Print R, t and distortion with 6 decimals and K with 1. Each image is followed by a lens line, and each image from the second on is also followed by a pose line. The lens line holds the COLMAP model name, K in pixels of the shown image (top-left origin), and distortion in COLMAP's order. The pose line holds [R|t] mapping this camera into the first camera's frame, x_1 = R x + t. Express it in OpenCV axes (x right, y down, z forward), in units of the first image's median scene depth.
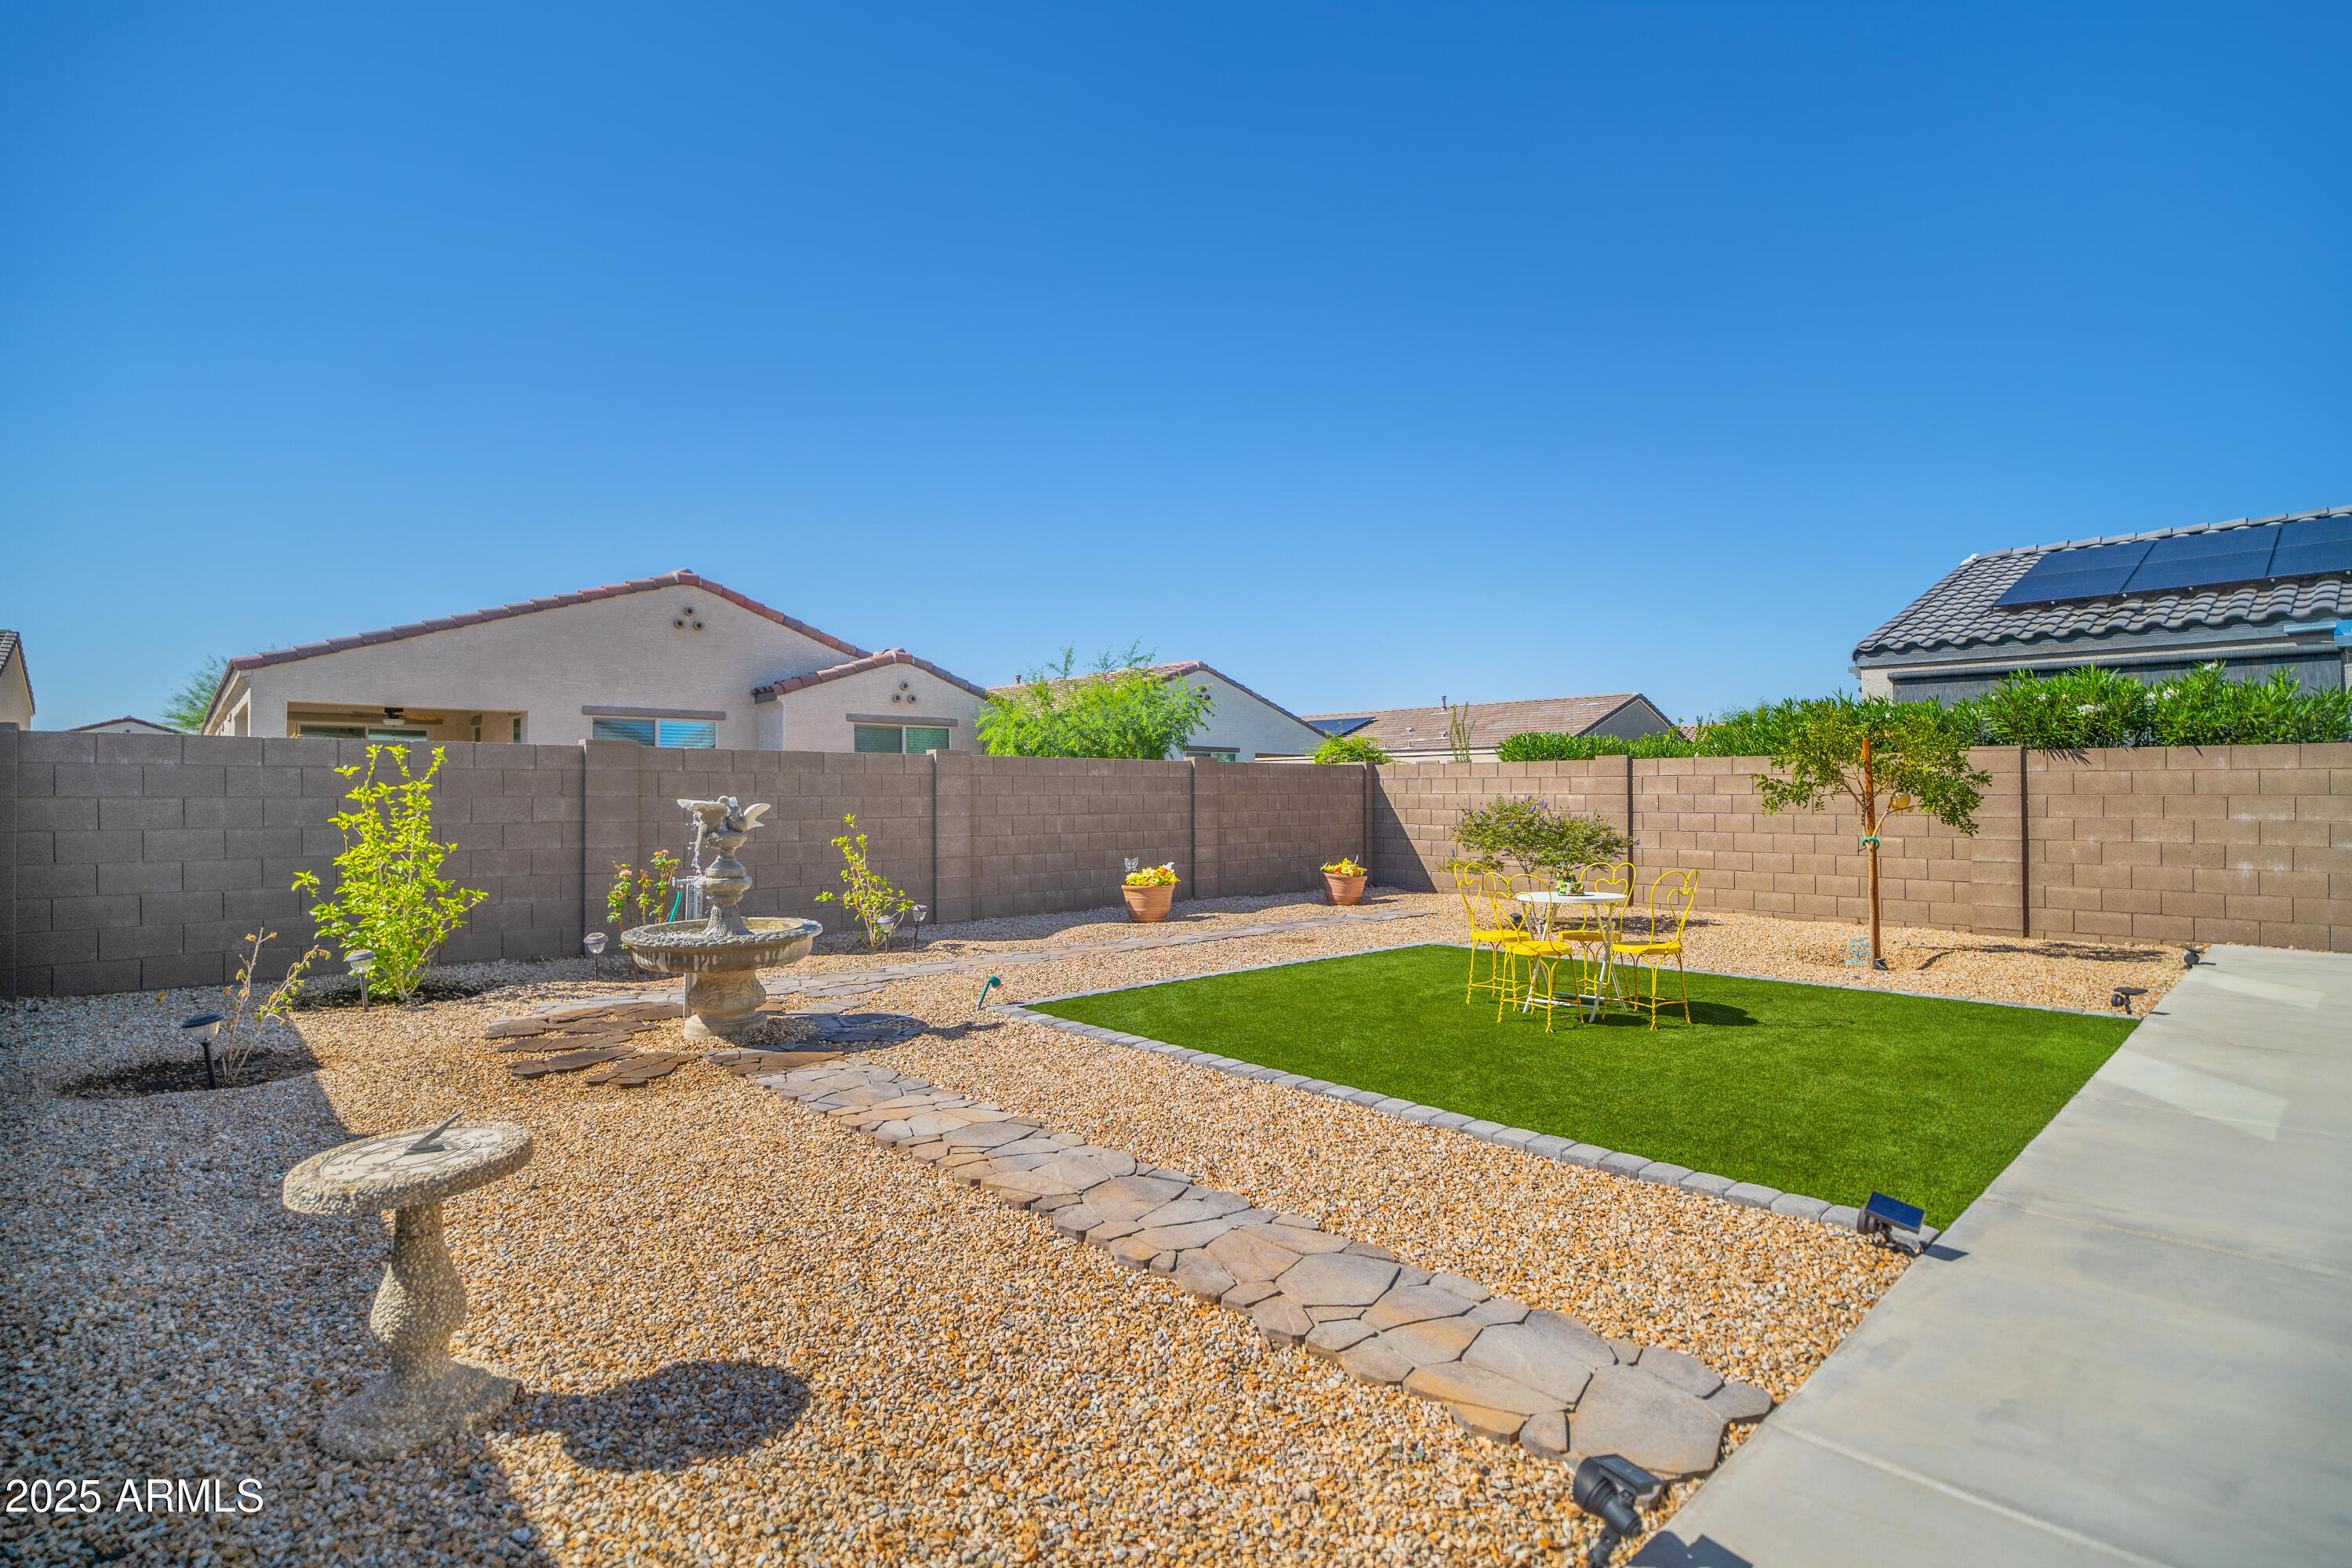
lens RADIAL K [[1105.9, 0, 1184.7], [0, 1105.9, 789.1], [0, 0, 1]] dist [-0.007152, 0.002651]
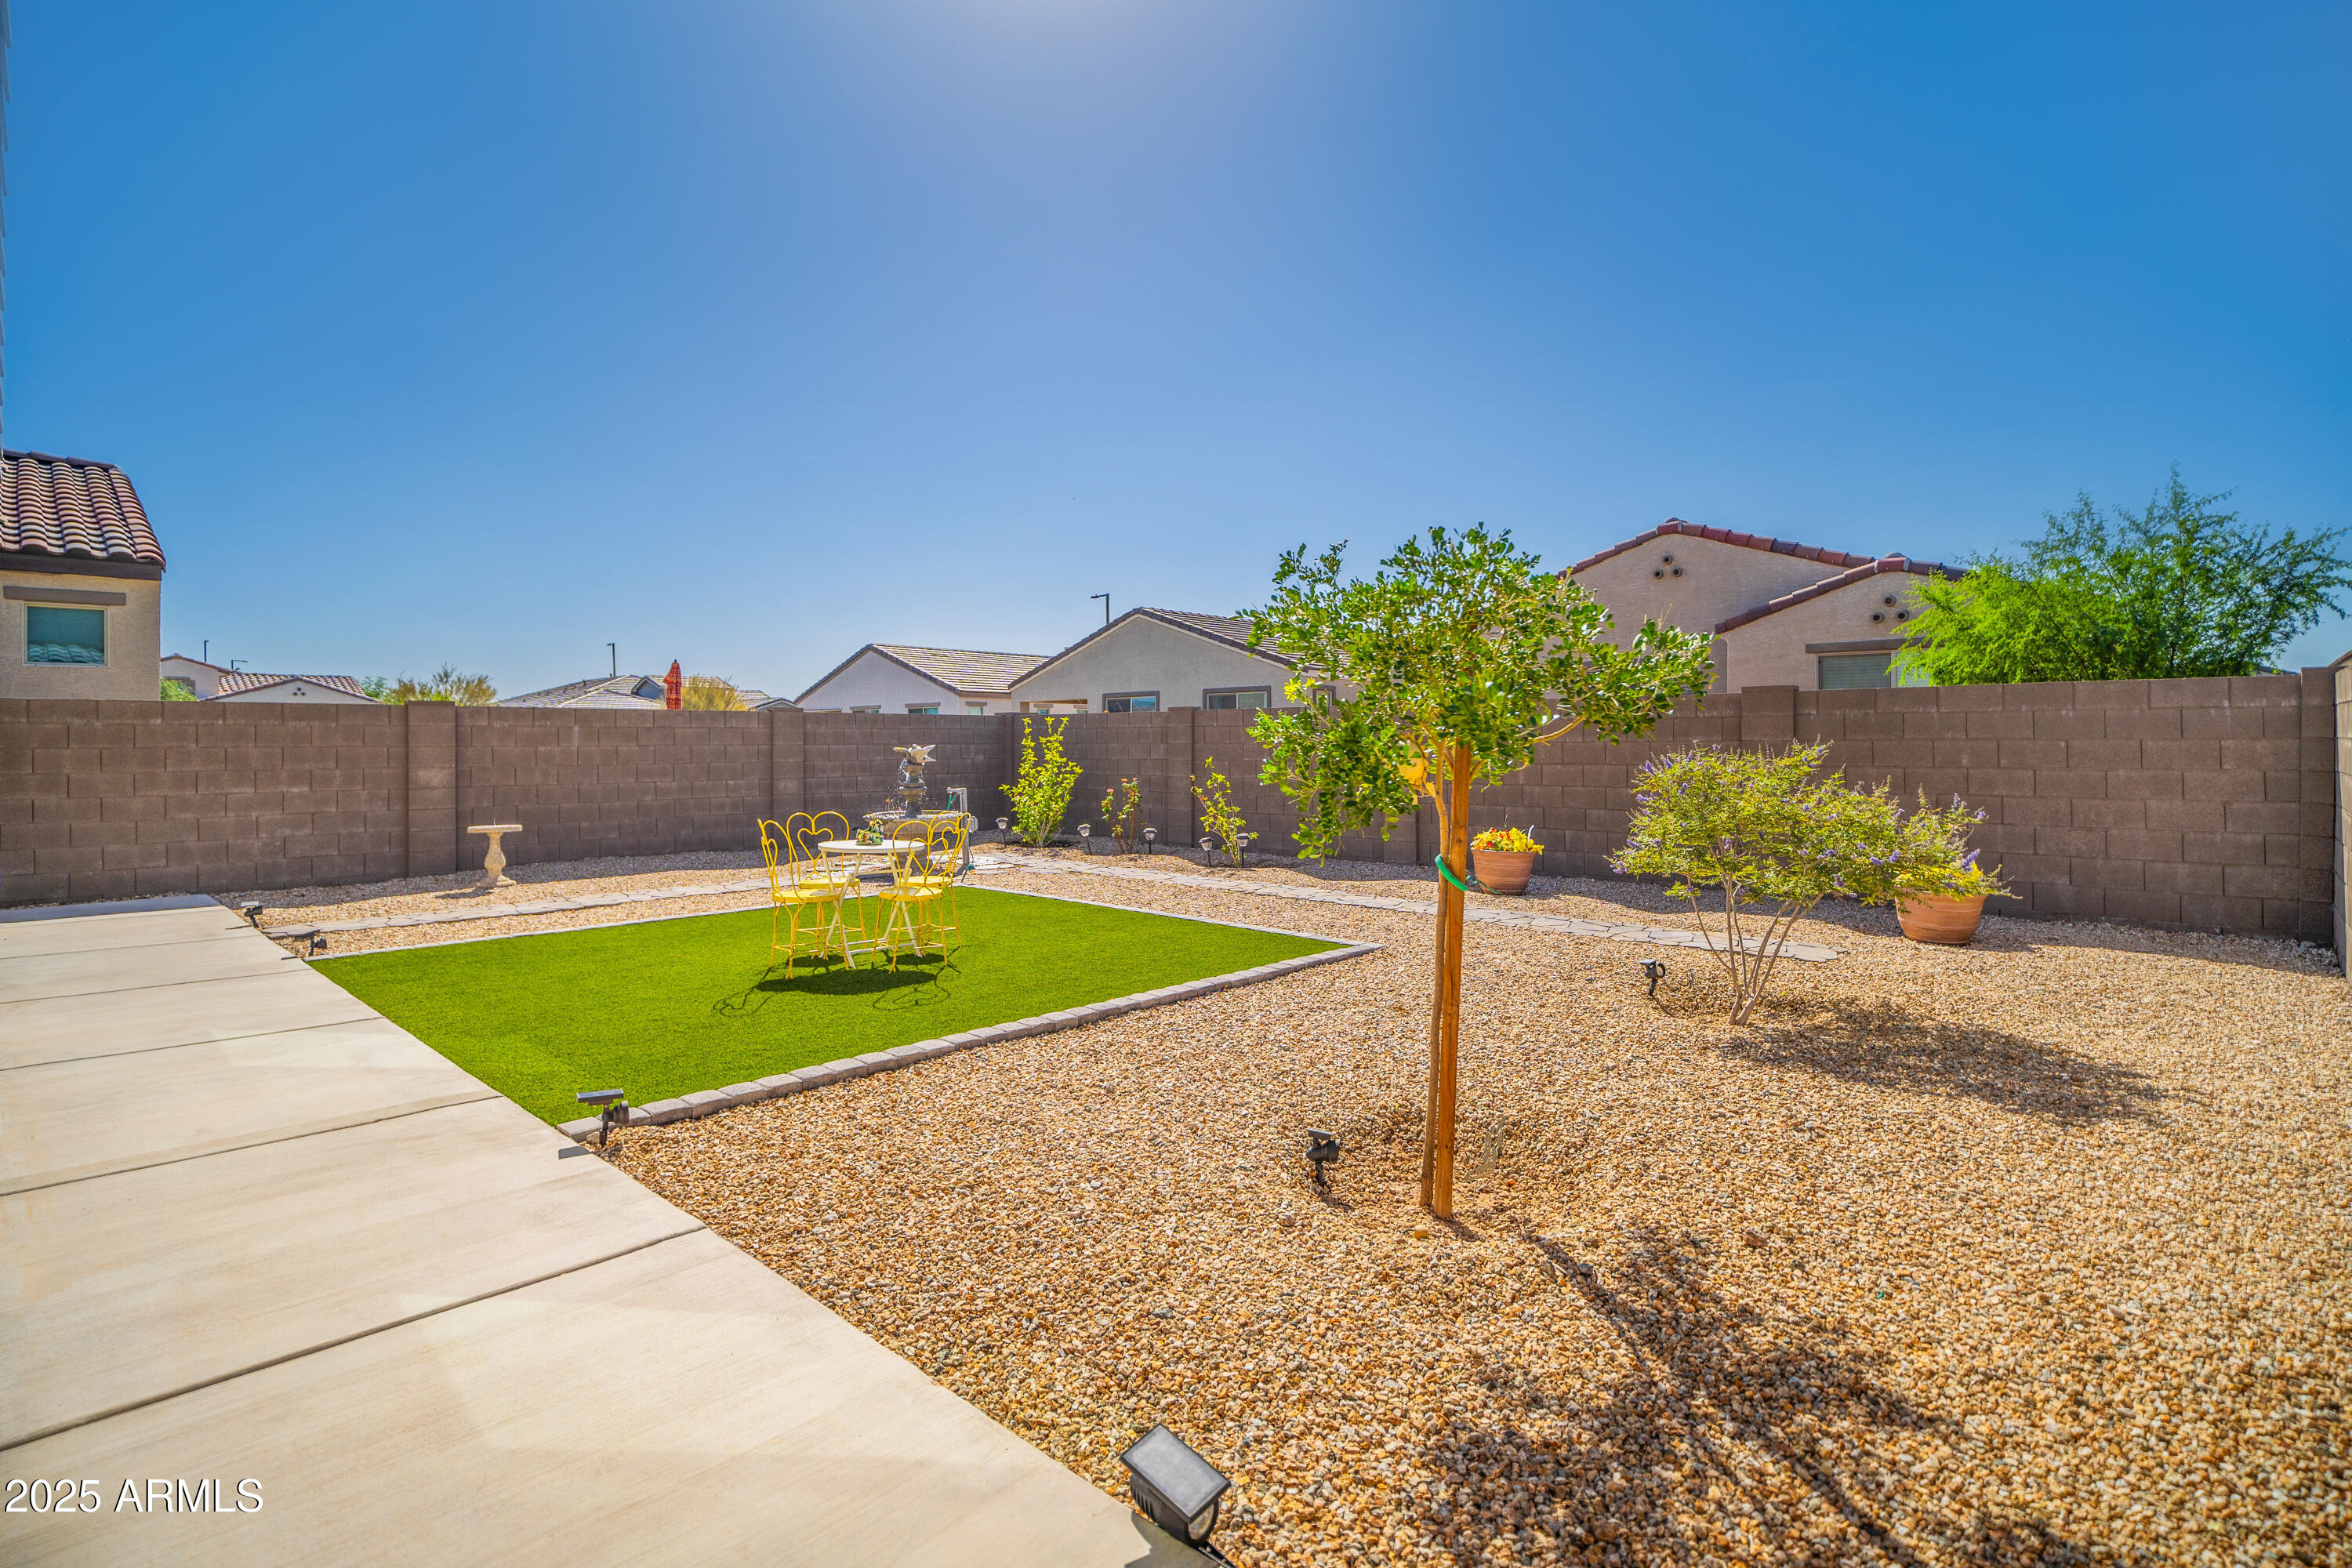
lens RADIAL K [[1105.9, 0, 1181.4], [0, 1105.9, 770.6], [0, 0, 1]] dist [-0.007152, 0.002651]
pose [[0.060933, 0.024671, -0.997837, 0.540992], [0.007818, 0.999652, 0.025193, 0.003591], [0.998111, -0.009336, 0.060719, 0.488623]]
